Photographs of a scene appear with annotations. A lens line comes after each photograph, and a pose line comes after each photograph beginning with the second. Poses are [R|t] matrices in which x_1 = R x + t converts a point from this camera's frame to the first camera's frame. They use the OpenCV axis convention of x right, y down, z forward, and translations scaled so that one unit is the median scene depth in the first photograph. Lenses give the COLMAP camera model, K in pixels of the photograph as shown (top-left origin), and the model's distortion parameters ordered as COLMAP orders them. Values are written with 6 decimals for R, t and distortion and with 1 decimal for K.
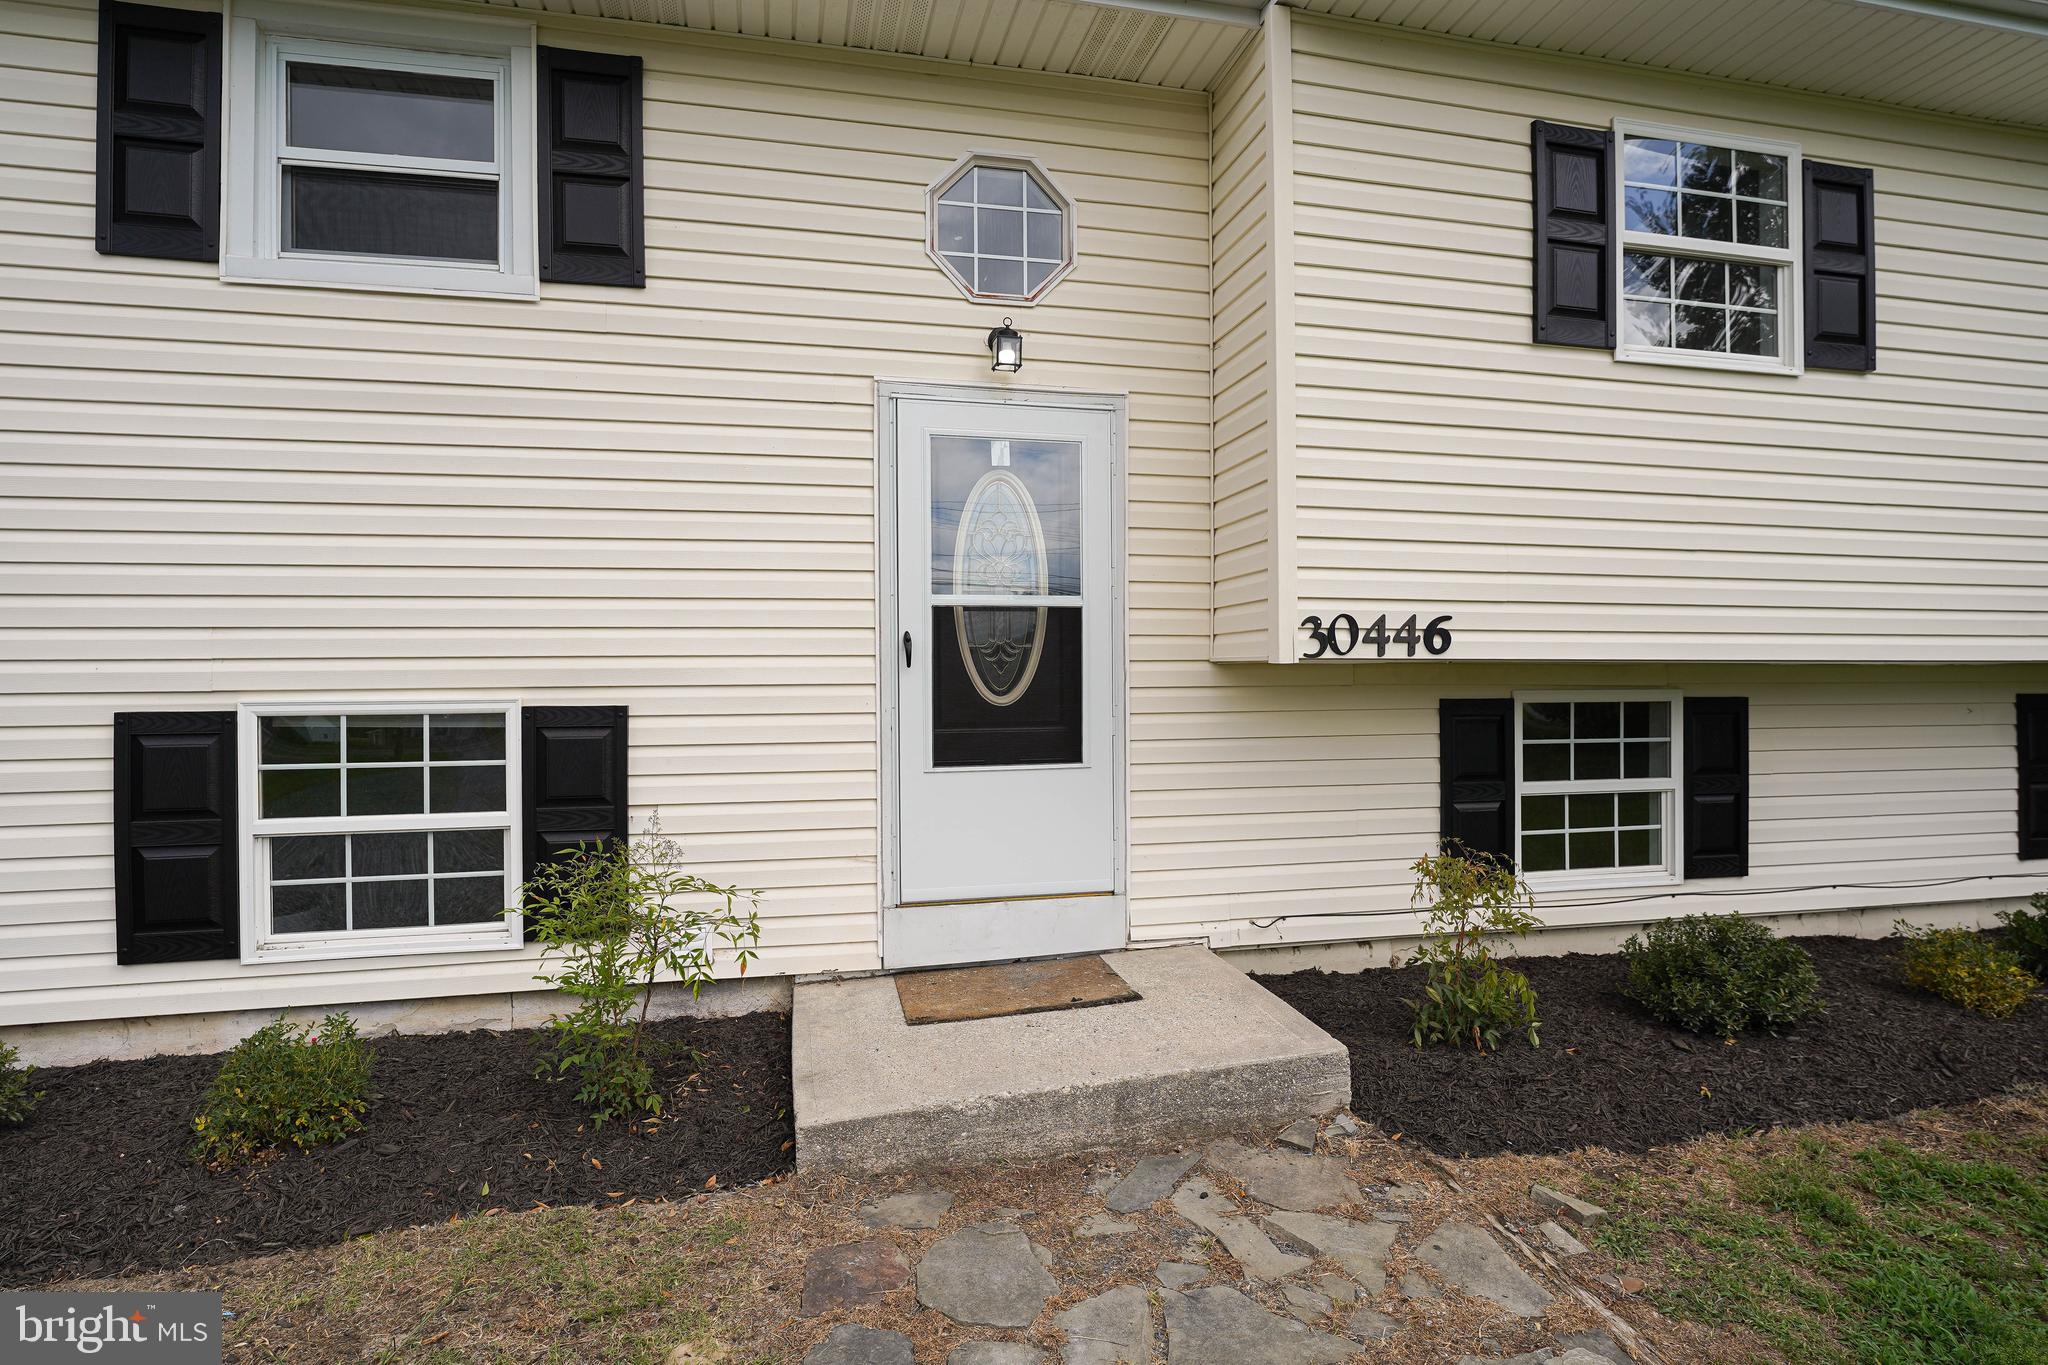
lens RADIAL K [[999.9, 0, 1024.0], [0, 999.9, 682.5], [0, 0, 1]] dist [-0.002774, -0.000012]
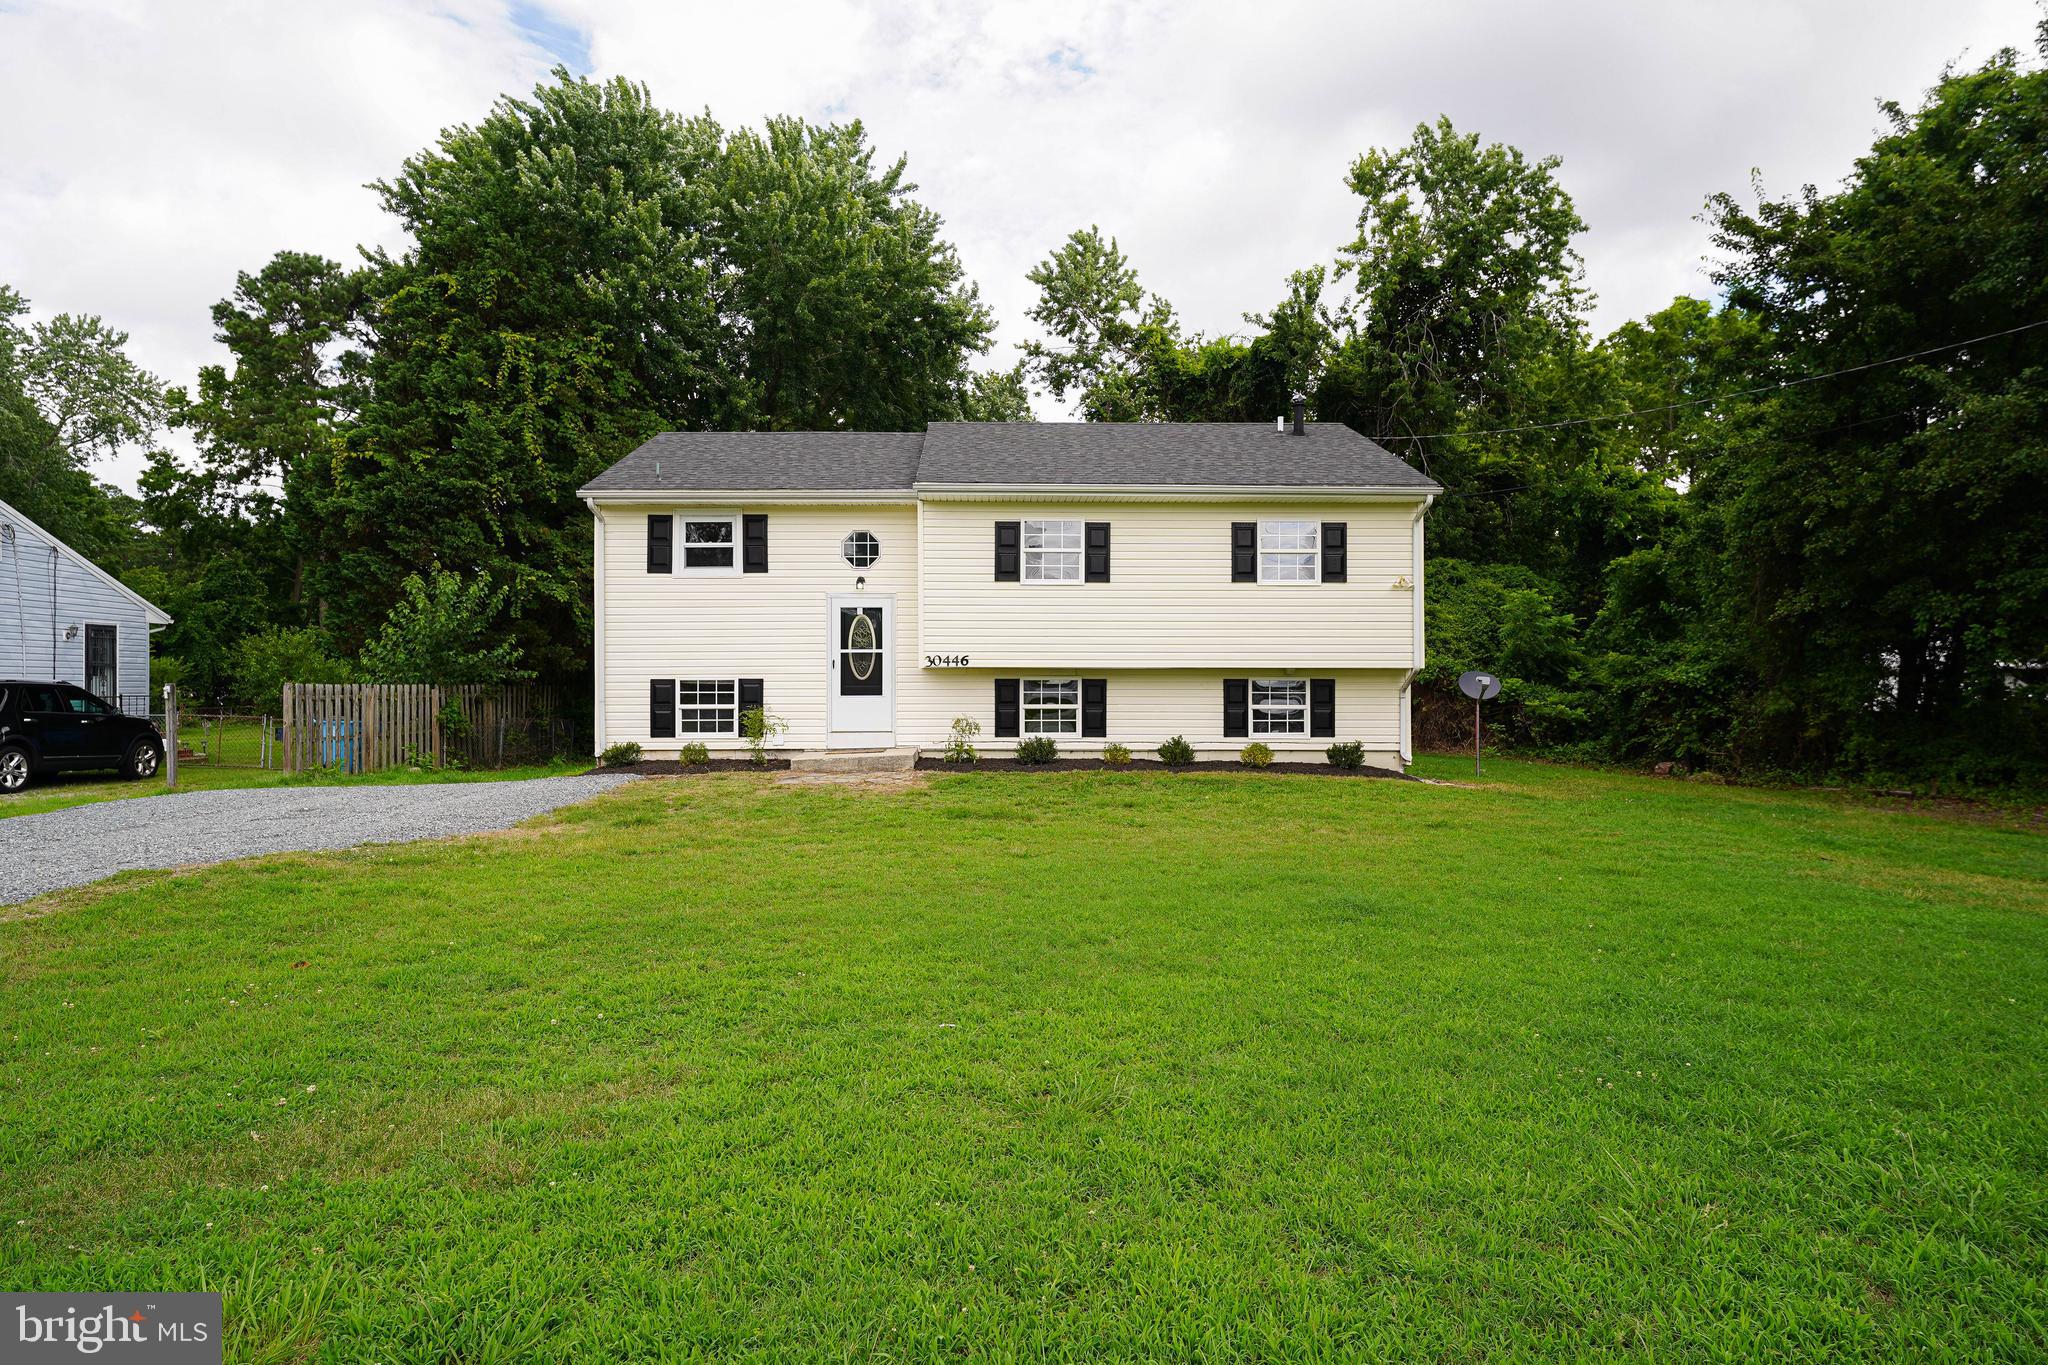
lens RADIAL K [[1139.2, 0, 1024.0], [0, 1139.2, 682.5], [0, 0, 1]] dist [0.001630, -0.002828]
pose [[0.984772, 0.002999, -0.173828, 1.345811], [-0.004489, 0.999956, -0.008179, 0.067916], [0.173796, 0.008834, 0.984742, -3.125510]]
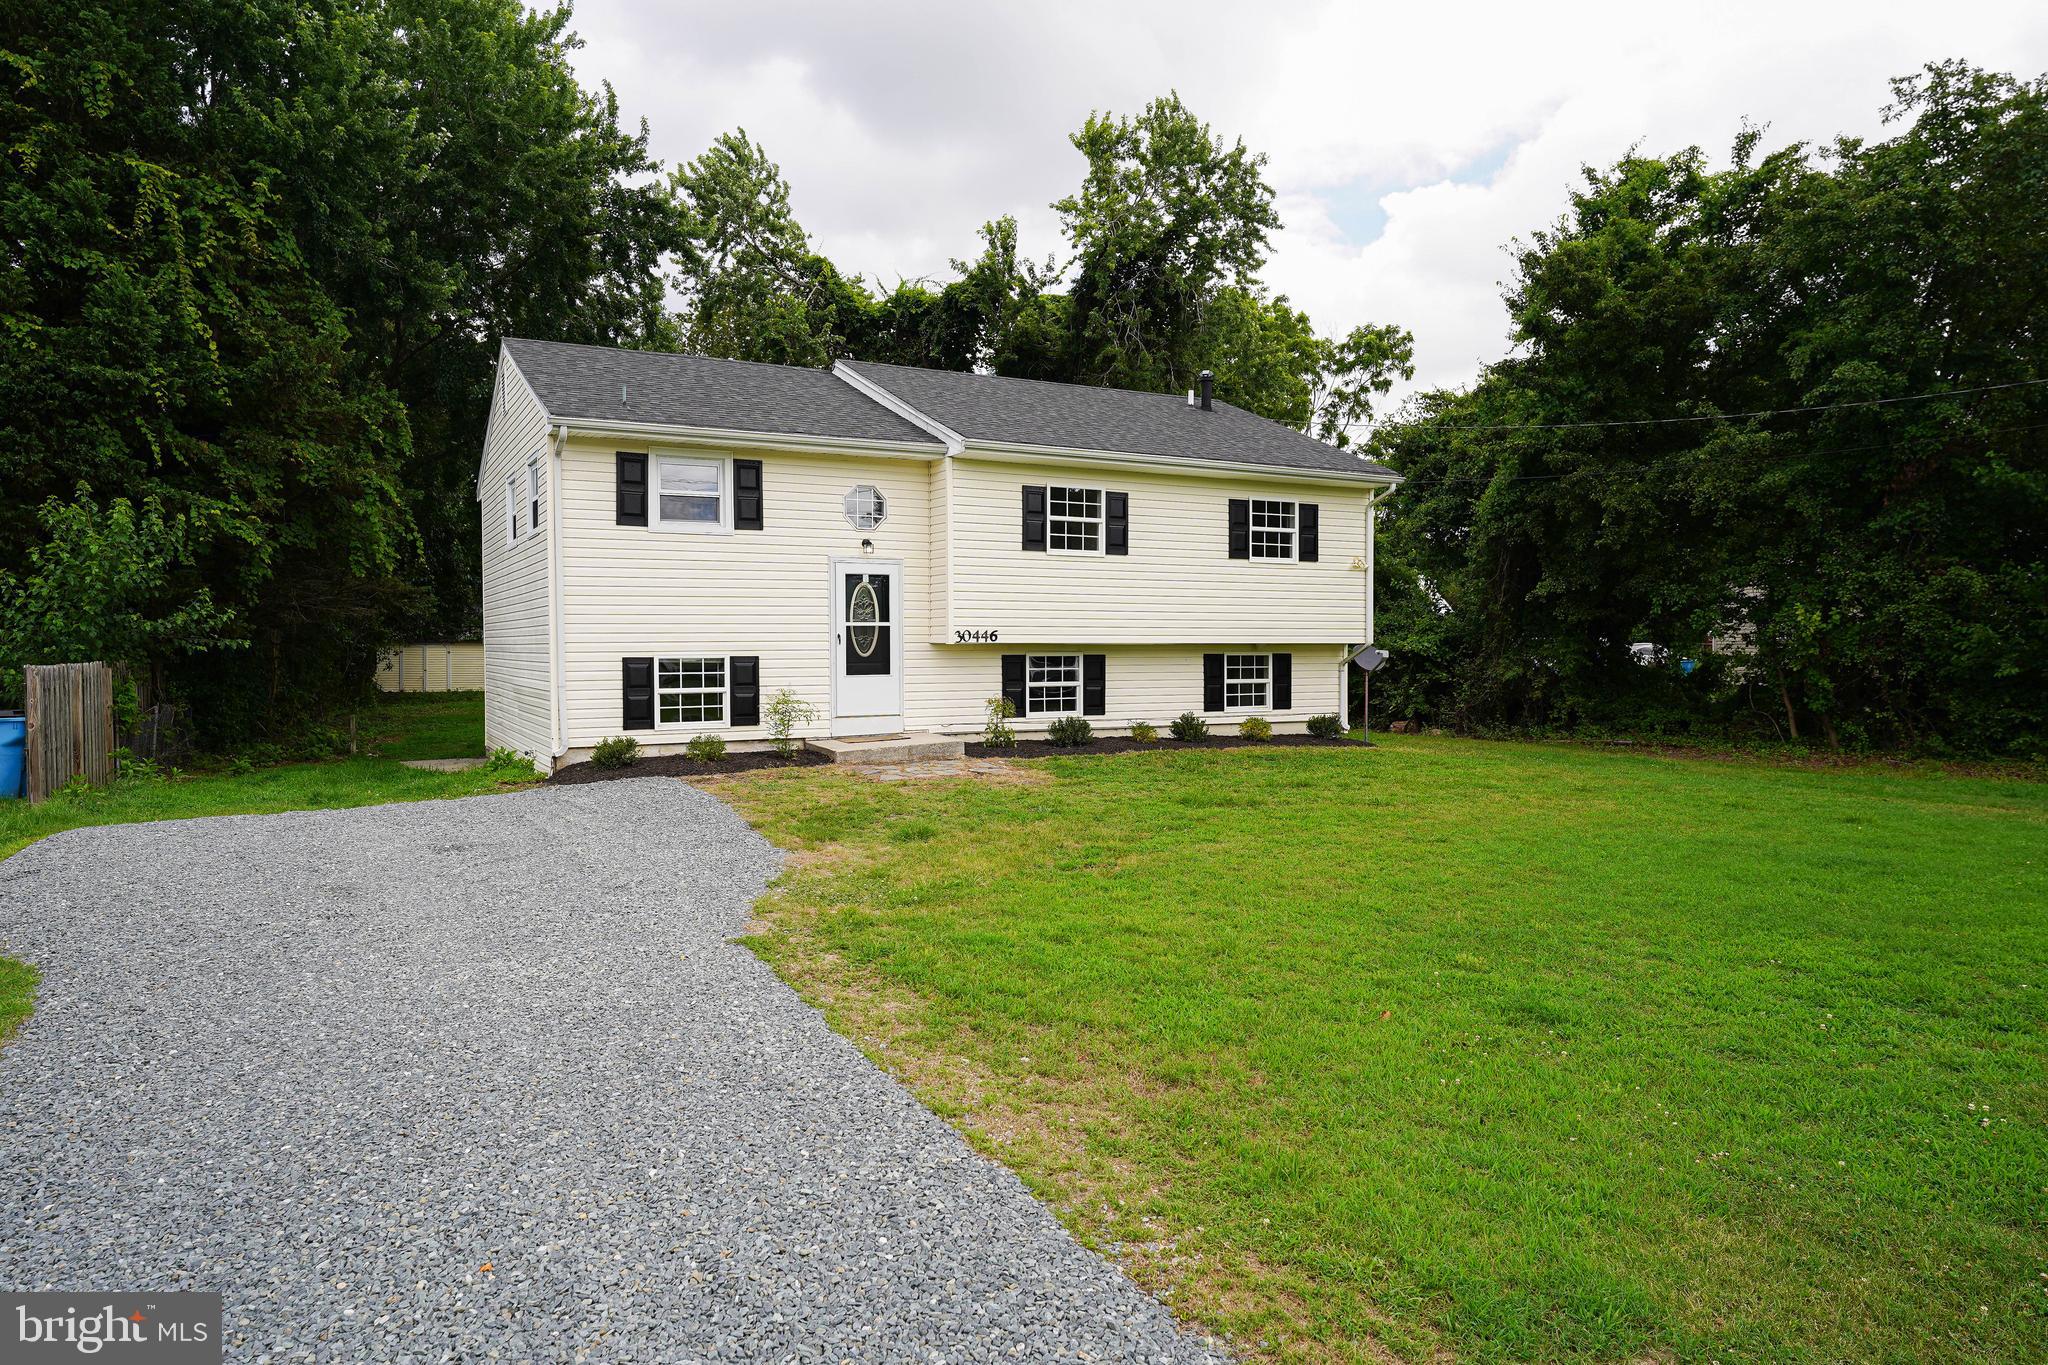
lens RADIAL K [[1236.6, 0, 1024.0], [0, 1236.6, 682.5], [0, 0, 1]] dist [0.003733, 0.001537]
pose [[0.960533, -0.006188, 0.278096, -0.664027], [-0.000519, 0.999711, 0.024037, 0.011250], [-0.278164, -0.023232, 0.960253, -3.075849]]
